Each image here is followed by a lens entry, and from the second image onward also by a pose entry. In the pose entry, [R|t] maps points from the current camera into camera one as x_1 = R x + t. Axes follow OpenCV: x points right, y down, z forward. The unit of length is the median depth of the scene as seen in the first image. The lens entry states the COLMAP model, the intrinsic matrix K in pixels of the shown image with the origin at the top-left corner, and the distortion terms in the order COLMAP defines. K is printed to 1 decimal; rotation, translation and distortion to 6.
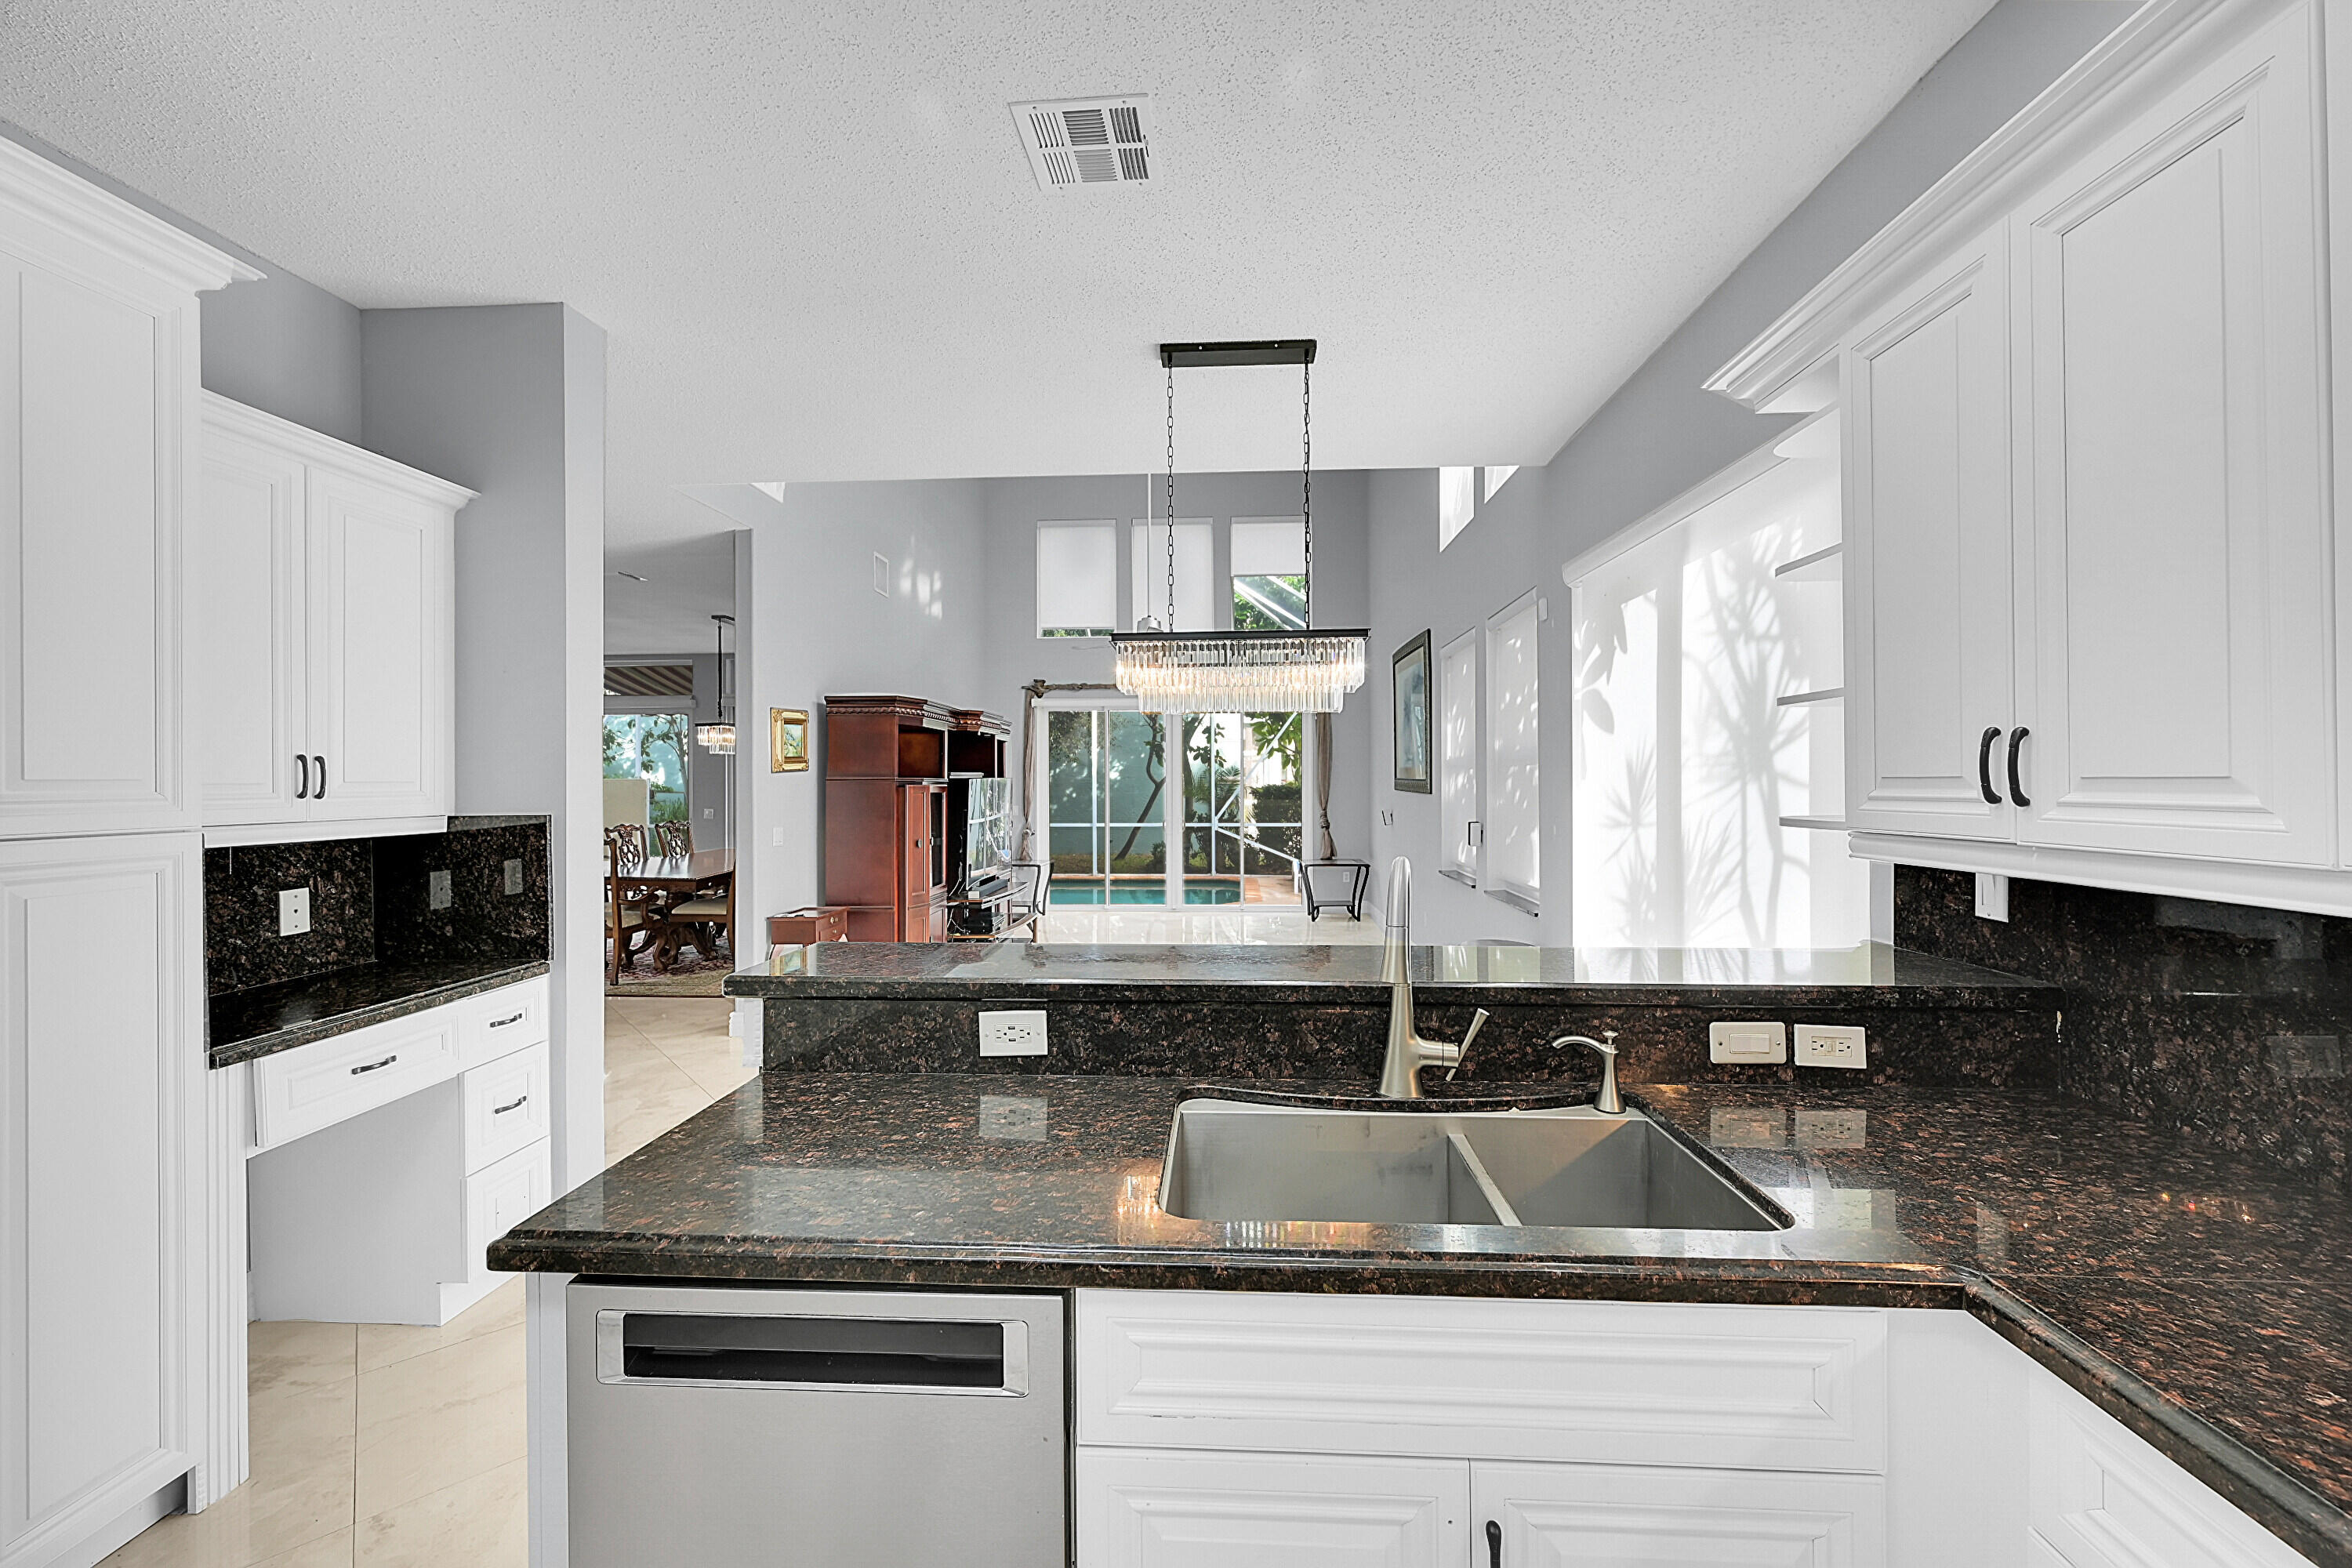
lens RADIAL K [[922.3, 0, 1177.4], [0, 922.3, 770.8], [0, 0, 1]] dist [-0.001058, -0.000807]
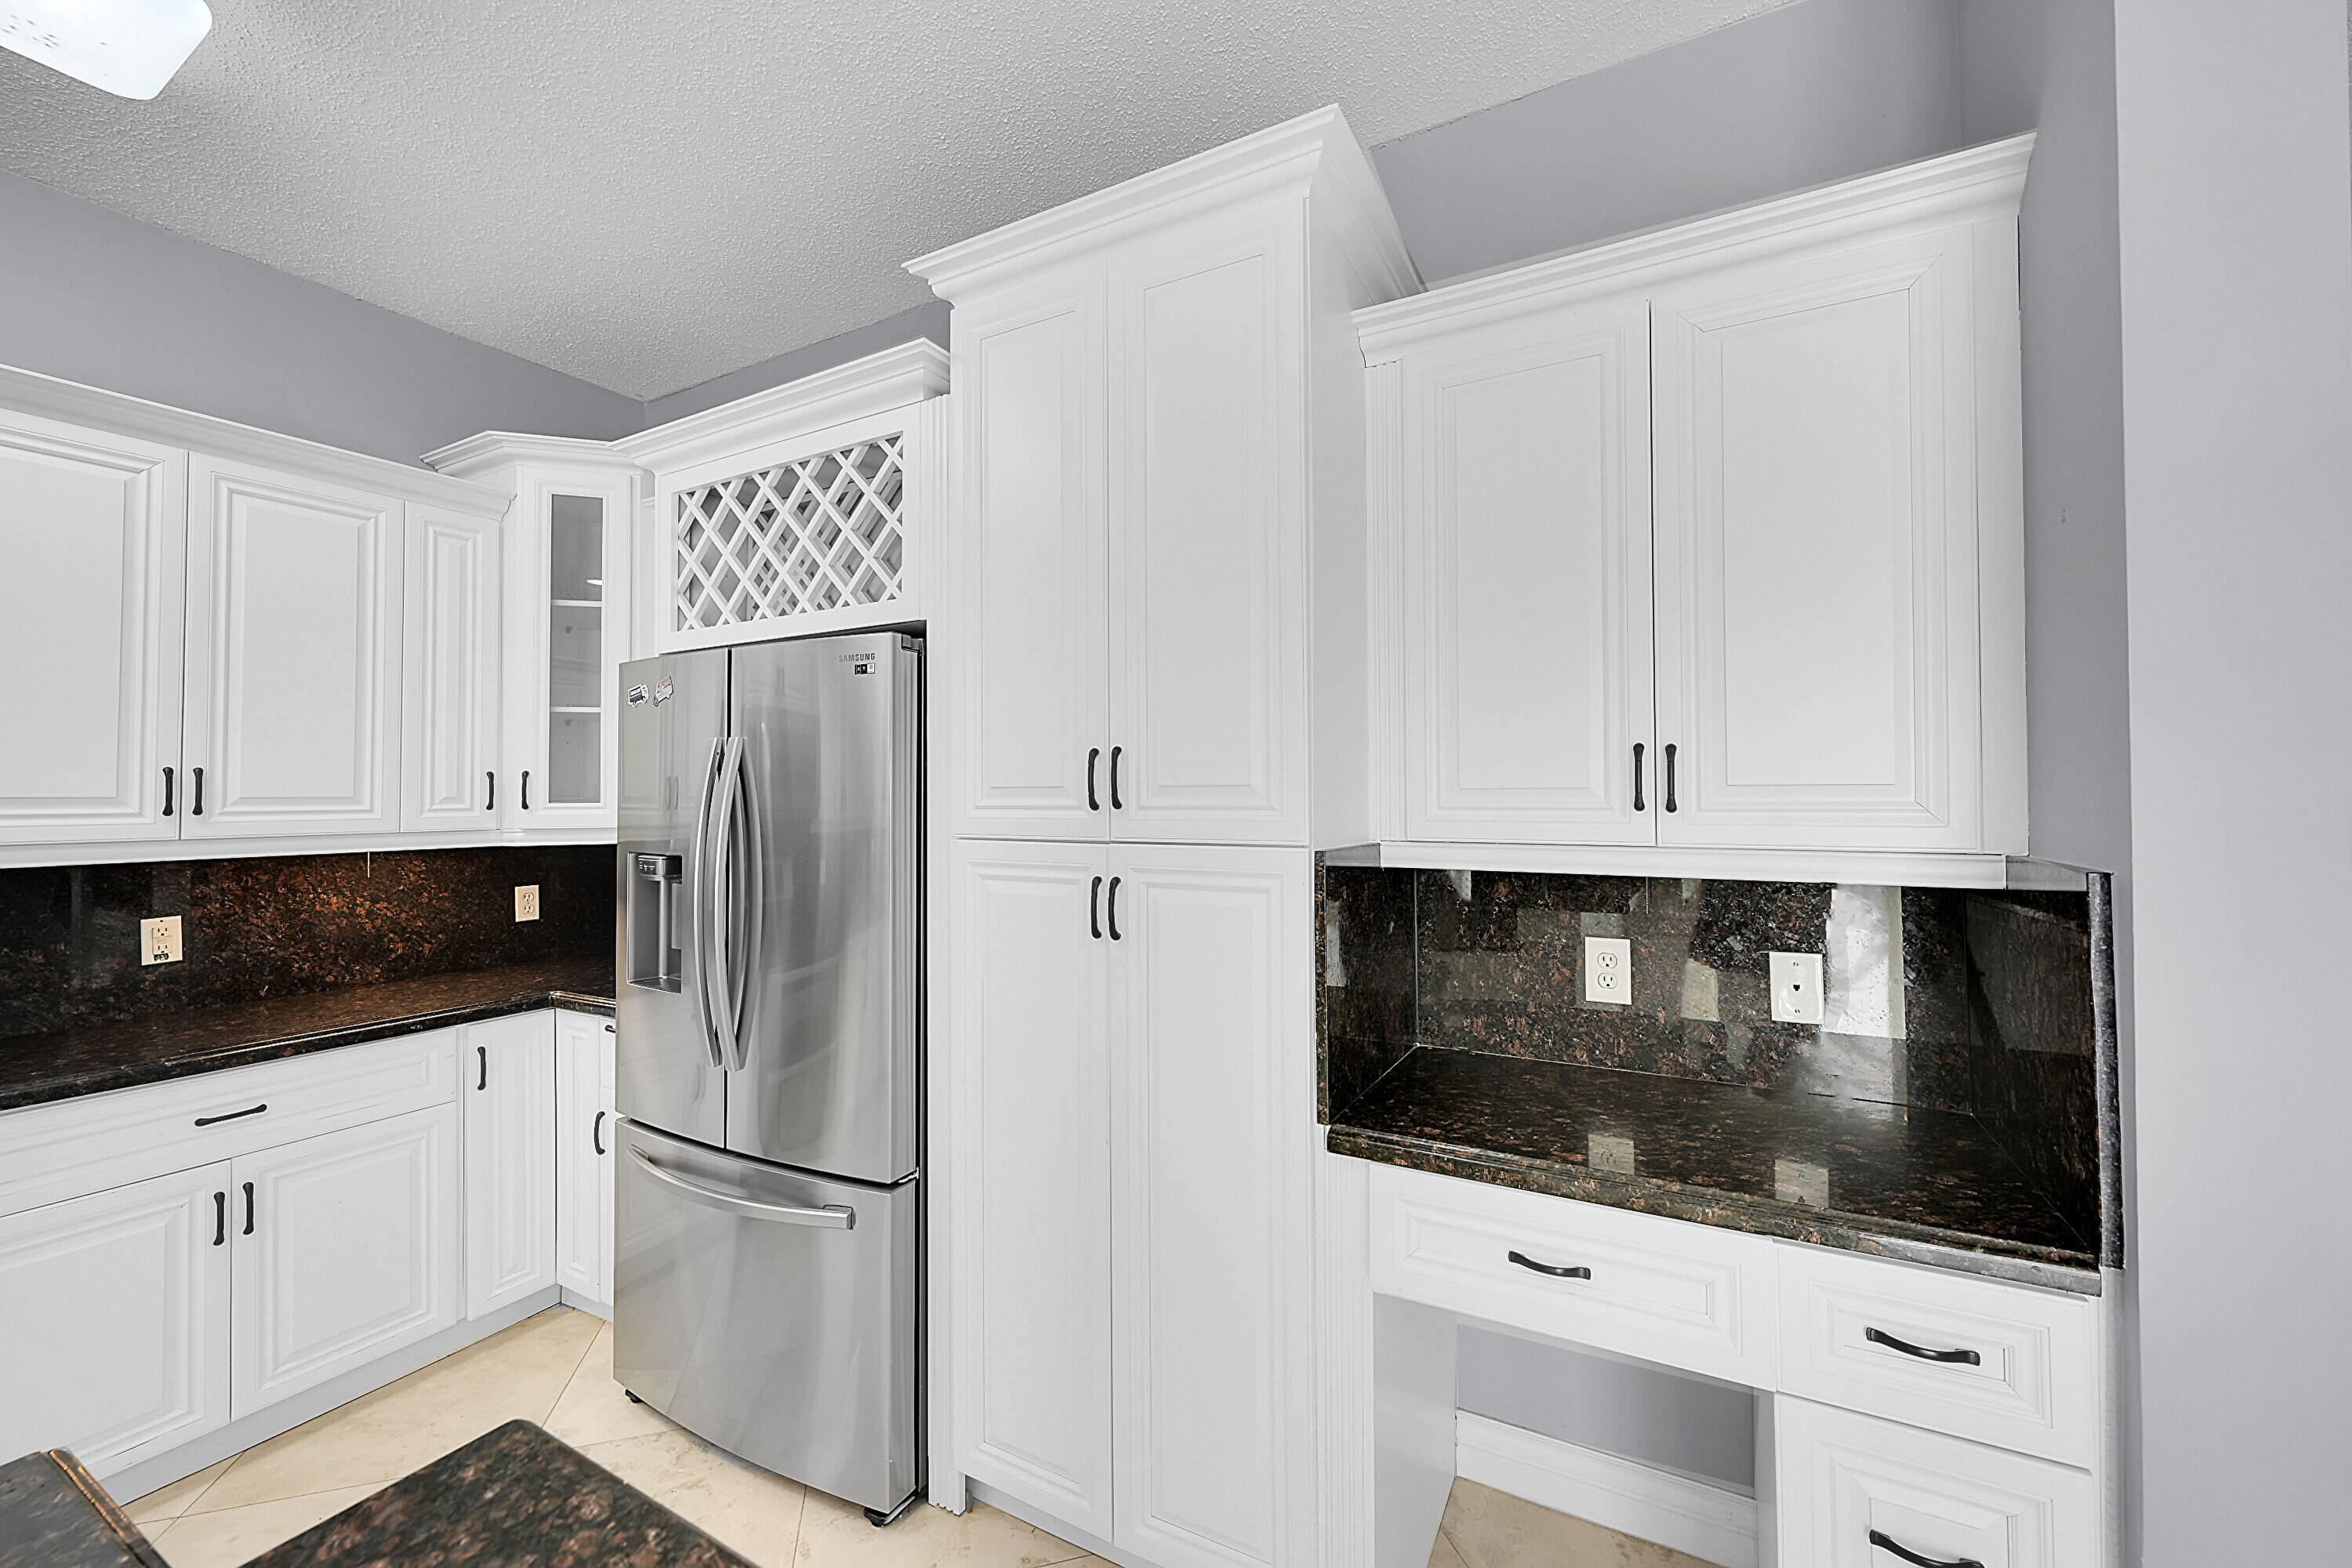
lens RADIAL K [[922.3, 0, 1187.7], [0, 922.3, 779.0], [0, 0, 1]] dist [-0.001058, -0.000807]
pose [[-0.430326, -0.002681, -0.902669, -0.312241], [0.016679, 0.999801, -0.010921, 0.013356], [0.902519, -0.019755, -0.430196, 1.379403]]
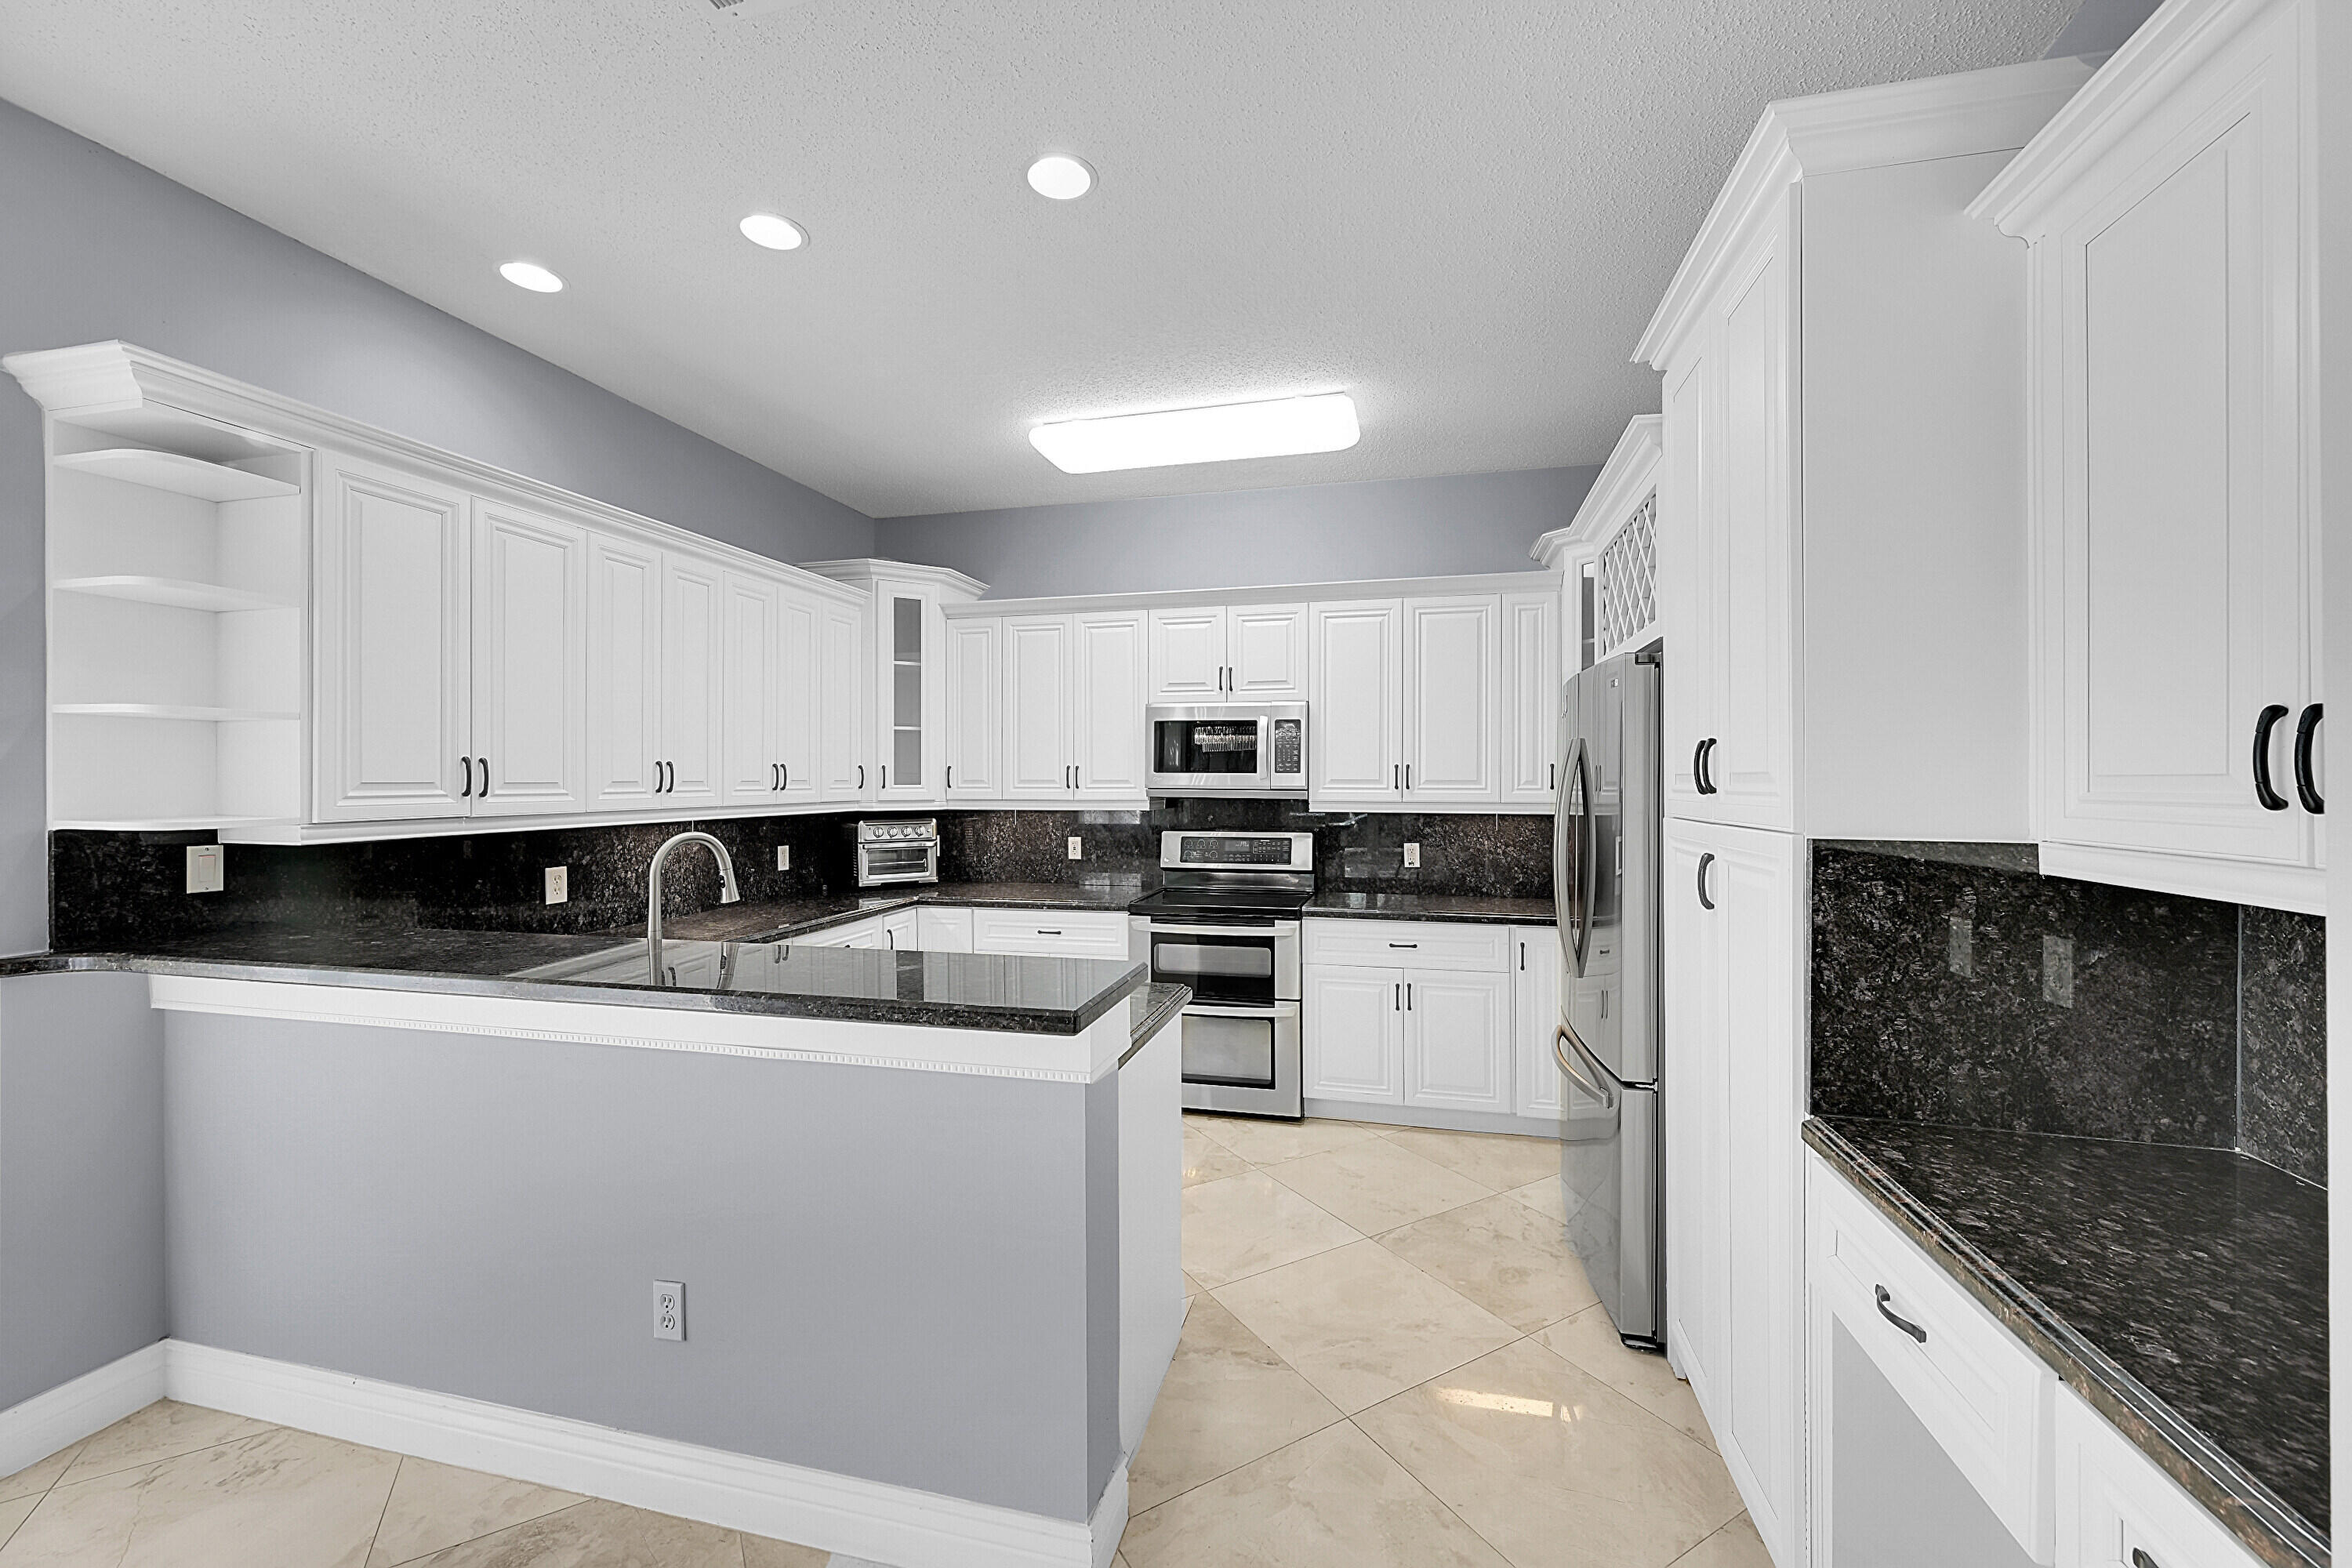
lens RADIAL K [[922.3, 0, 1186.9], [0, 922.3, 778.7], [0, 0, 1]] dist [-0.001058, -0.000807]
pose [[-0.982709, 0.009087, 0.184935, -0.751524], [0.006799, 0.999892, -0.013003, 0.025492], [-0.185033, -0.011521, -0.982665, 2.089244]]
